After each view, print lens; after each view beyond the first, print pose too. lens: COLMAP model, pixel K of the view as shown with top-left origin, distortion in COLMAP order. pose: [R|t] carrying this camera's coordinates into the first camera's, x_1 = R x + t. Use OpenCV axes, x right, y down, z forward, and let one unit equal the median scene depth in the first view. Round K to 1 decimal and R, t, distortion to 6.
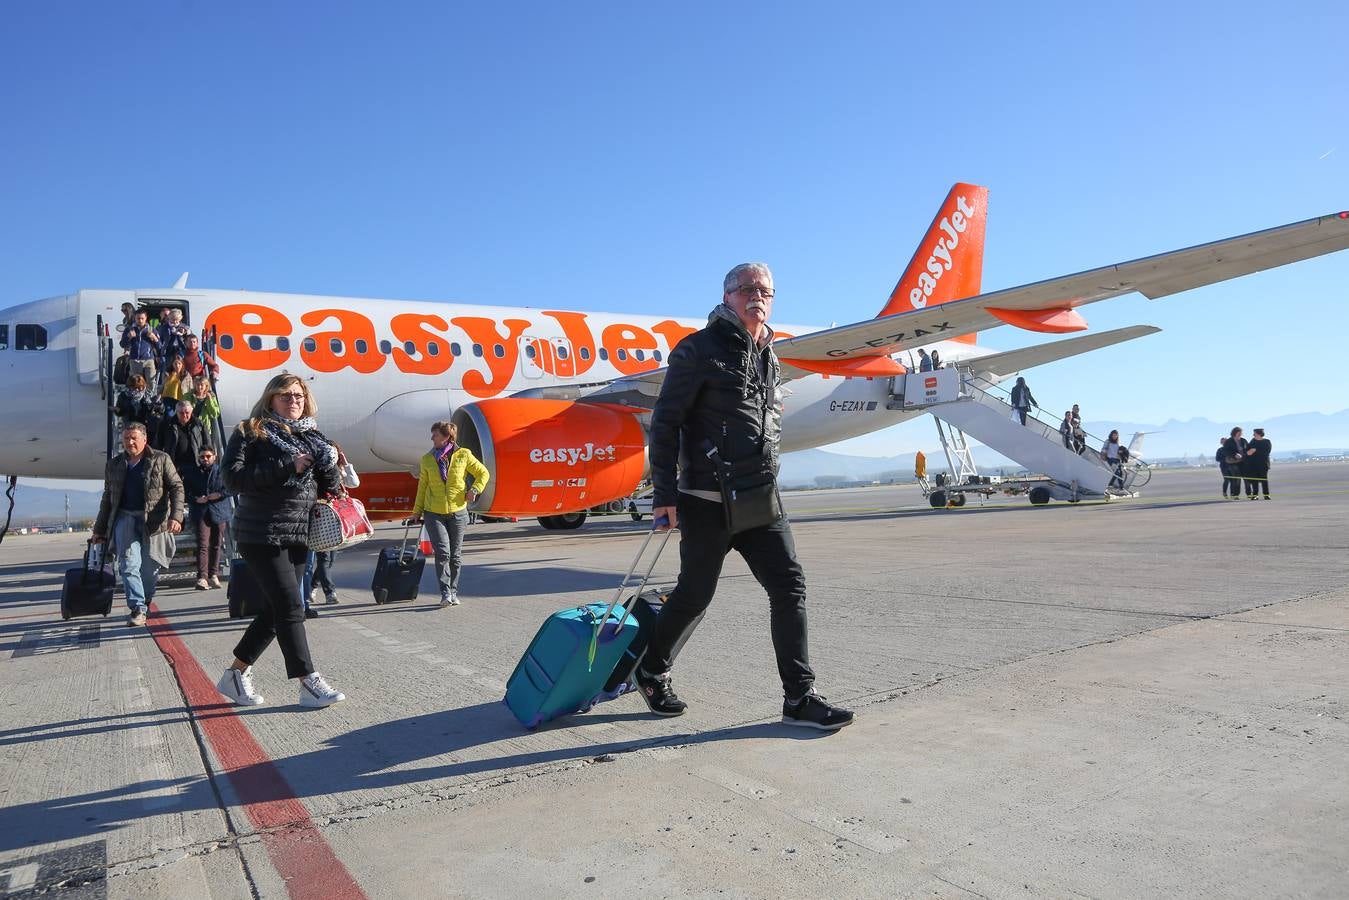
lens RADIAL K [[923.1, 0, 675.8], [0, 923.1, 448.1], [0, 0, 1]] dist [-0.037844, 0.073007]
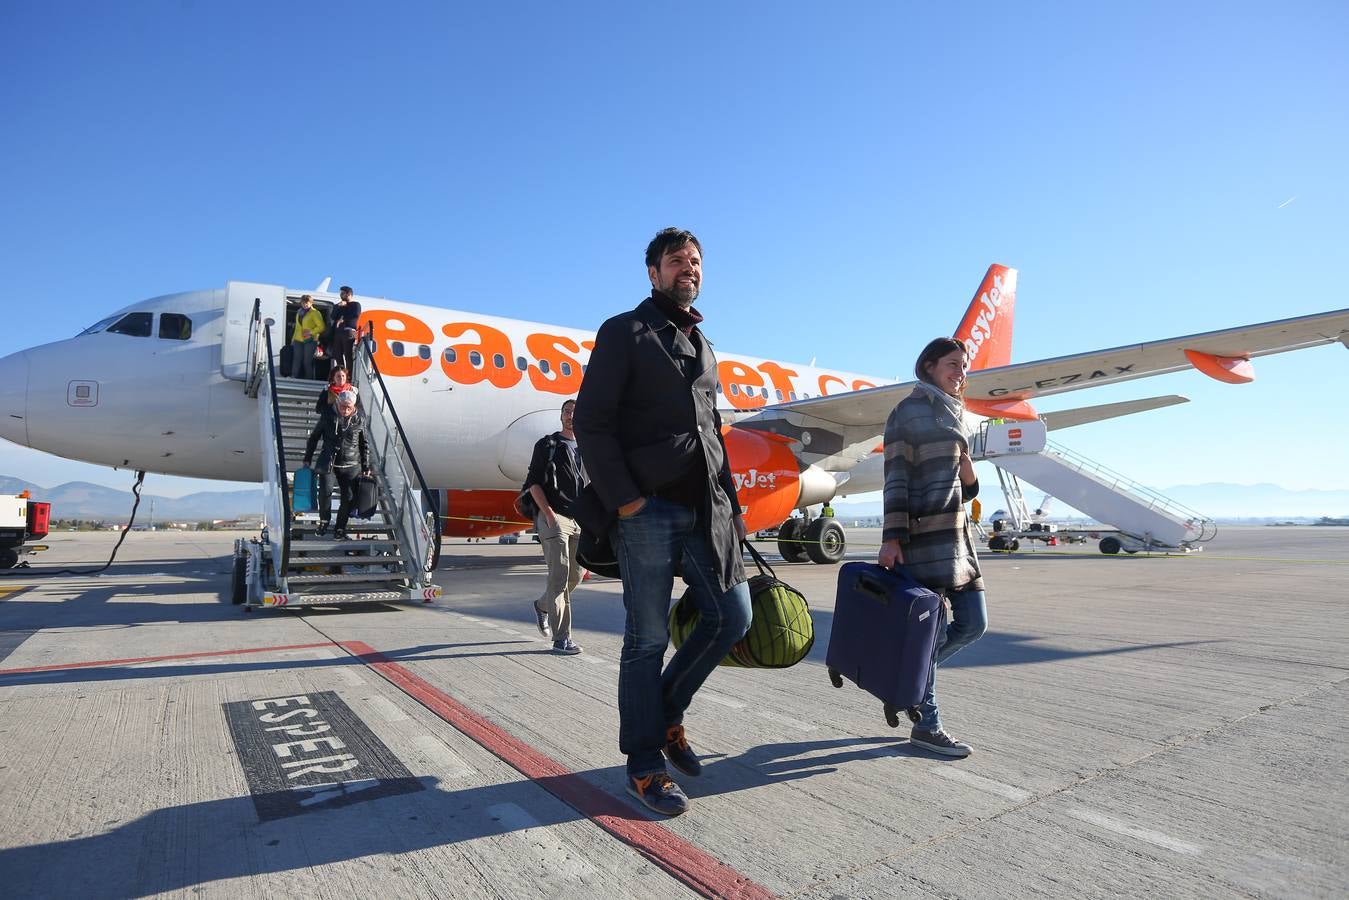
lens RADIAL K [[744.7, 0, 674.5], [0, 744.7, 450.0], [0, 0, 1]] dist [-0.055784, 0.042661]
pose [[0.998033, 0.054675, 0.030682, -0.162773], [-0.052956, 0.997120, -0.054289, 0.017007], [-0.033562, 0.052557, 0.998054, 0.190471]]
